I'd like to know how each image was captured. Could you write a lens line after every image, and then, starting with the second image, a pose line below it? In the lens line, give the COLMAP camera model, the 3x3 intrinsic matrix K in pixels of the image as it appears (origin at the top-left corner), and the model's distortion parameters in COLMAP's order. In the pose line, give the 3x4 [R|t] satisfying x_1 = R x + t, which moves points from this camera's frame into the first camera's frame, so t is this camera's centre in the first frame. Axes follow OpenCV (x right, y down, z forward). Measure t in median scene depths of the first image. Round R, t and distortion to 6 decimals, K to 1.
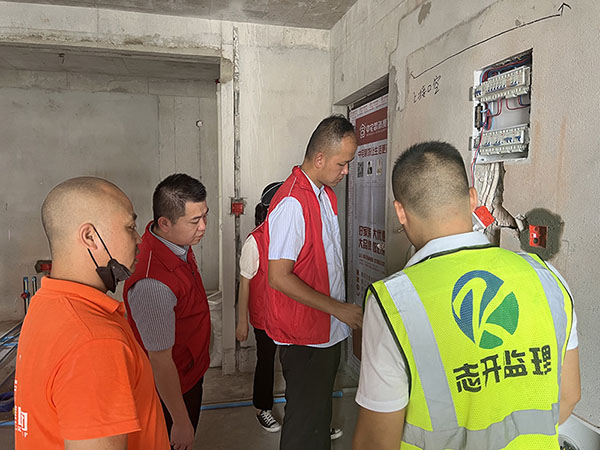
lens RADIAL K [[455.1, 0, 298.7], [0, 455.1, 223.8], [0, 0, 1]] dist [0.006529, -0.015183]
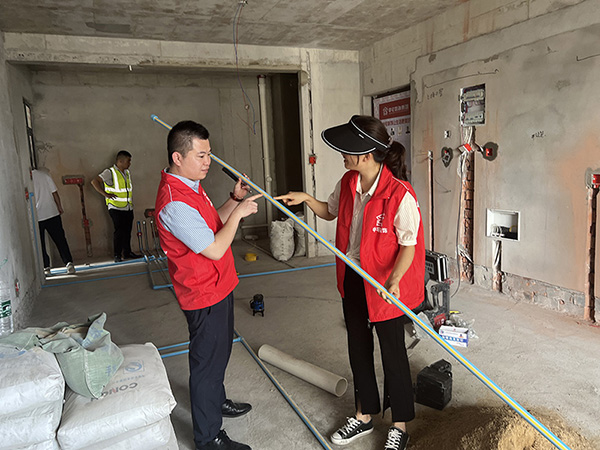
lens RADIAL K [[455.1, 0, 301.3], [0, 455.1, 225.1], [0, 0, 1]] dist [0.006529, -0.015183]
pose [[0.984629, -0.076786, 0.156873, -0.530144], [0.066121, 0.995202, 0.072115, 0.095364], [-0.161658, -0.060634, 0.984982, -0.779138]]
